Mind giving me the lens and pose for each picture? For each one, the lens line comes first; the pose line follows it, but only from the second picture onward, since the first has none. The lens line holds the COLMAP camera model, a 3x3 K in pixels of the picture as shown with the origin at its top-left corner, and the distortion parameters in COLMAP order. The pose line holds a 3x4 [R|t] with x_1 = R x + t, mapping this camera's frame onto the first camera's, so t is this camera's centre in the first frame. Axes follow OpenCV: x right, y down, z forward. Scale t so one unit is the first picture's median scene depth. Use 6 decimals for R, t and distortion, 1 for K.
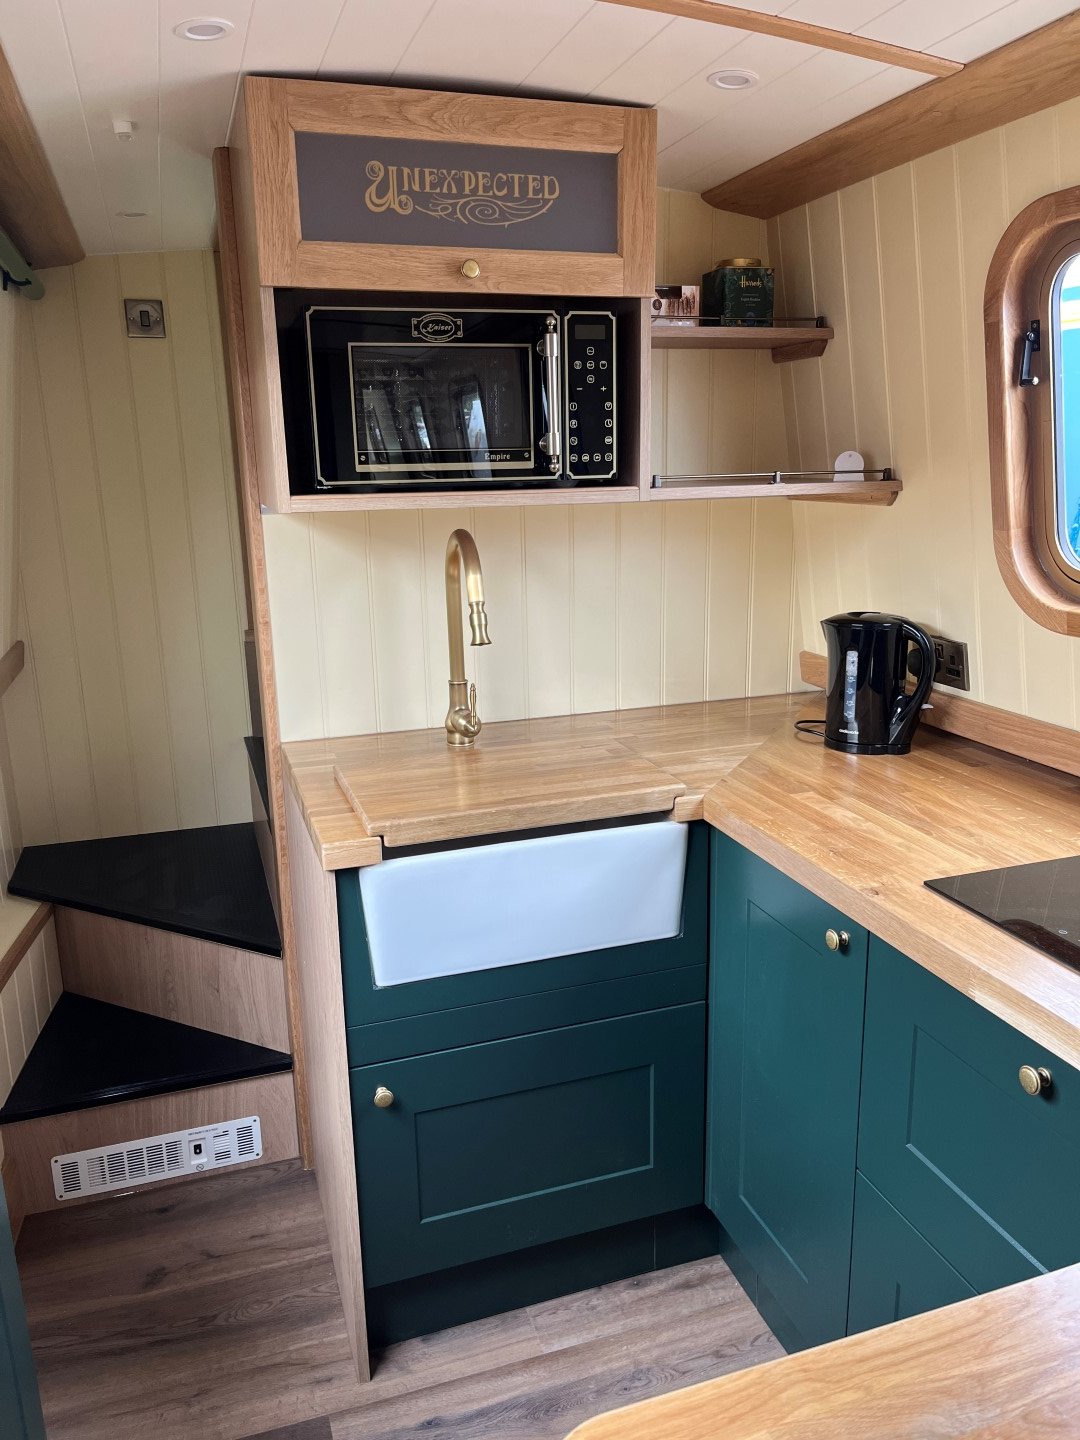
lens RADIAL K [[1090.7, 0, 538.5], [0, 1090.7, 734.0], [0, 0, 1]] dist [0.058252, -0.076794]
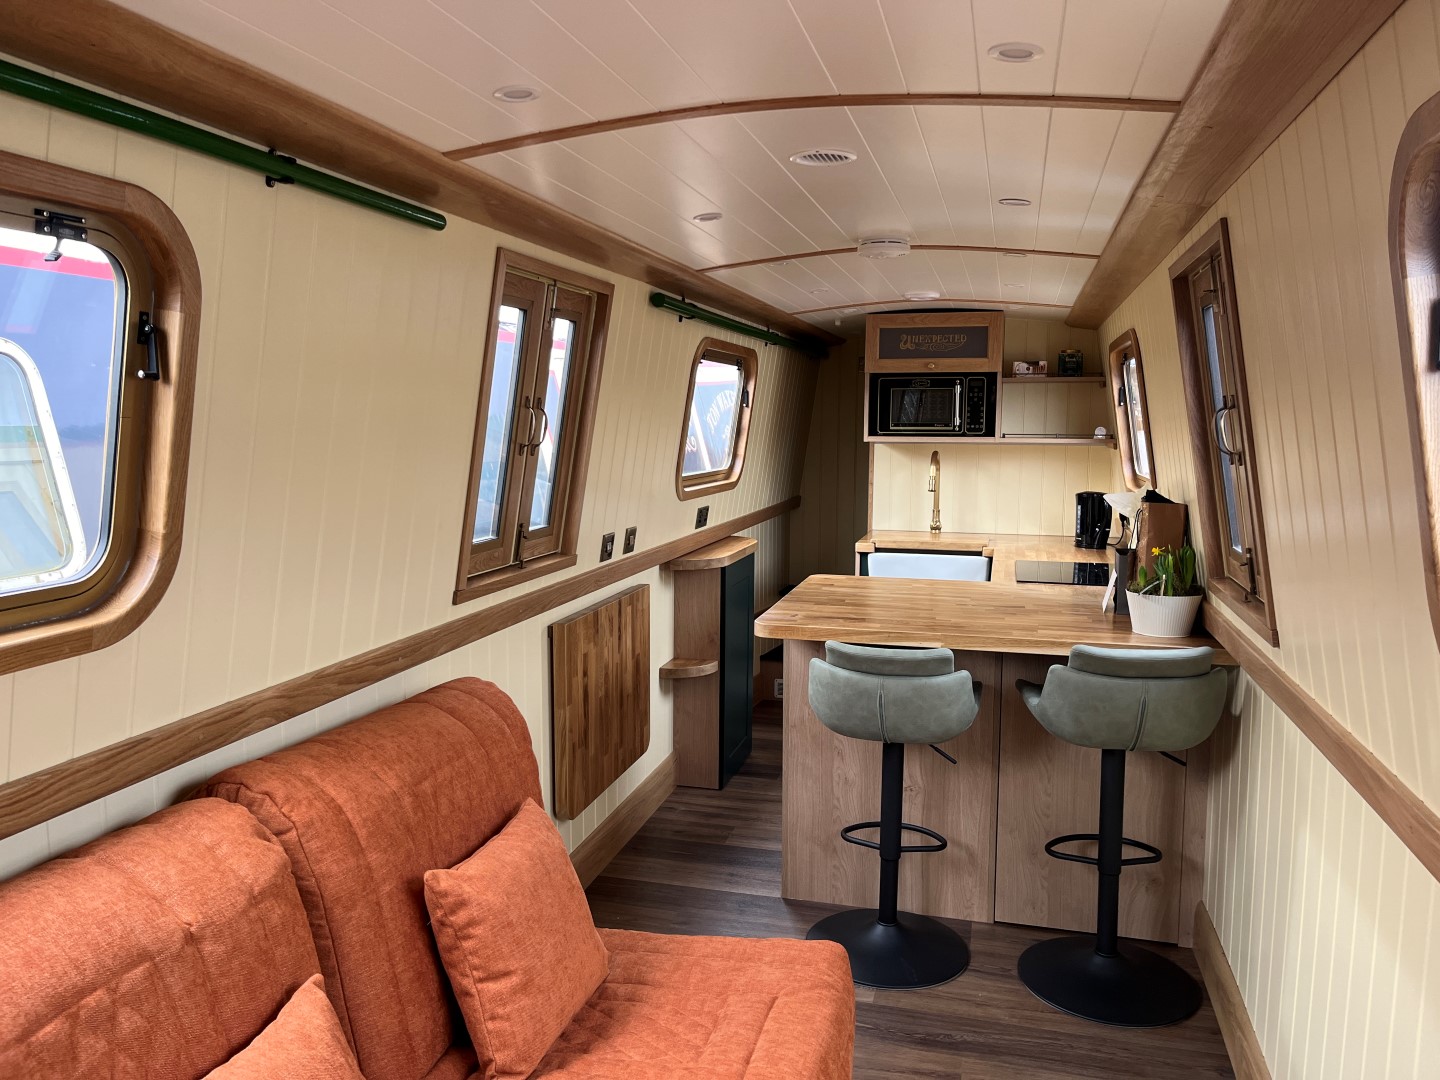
lens RADIAL K [[1090.7, 0, 708.6], [0, 1090.7, 539.8], [0, 0, 1]] dist [0.058252, -0.076794]
pose [[0.833400, 0.087091, -0.545766, 1.044648], [-0.157433, 0.984003, -0.083381, 0.376040], [0.529773, 0.155411, 0.833779, -1.661641]]
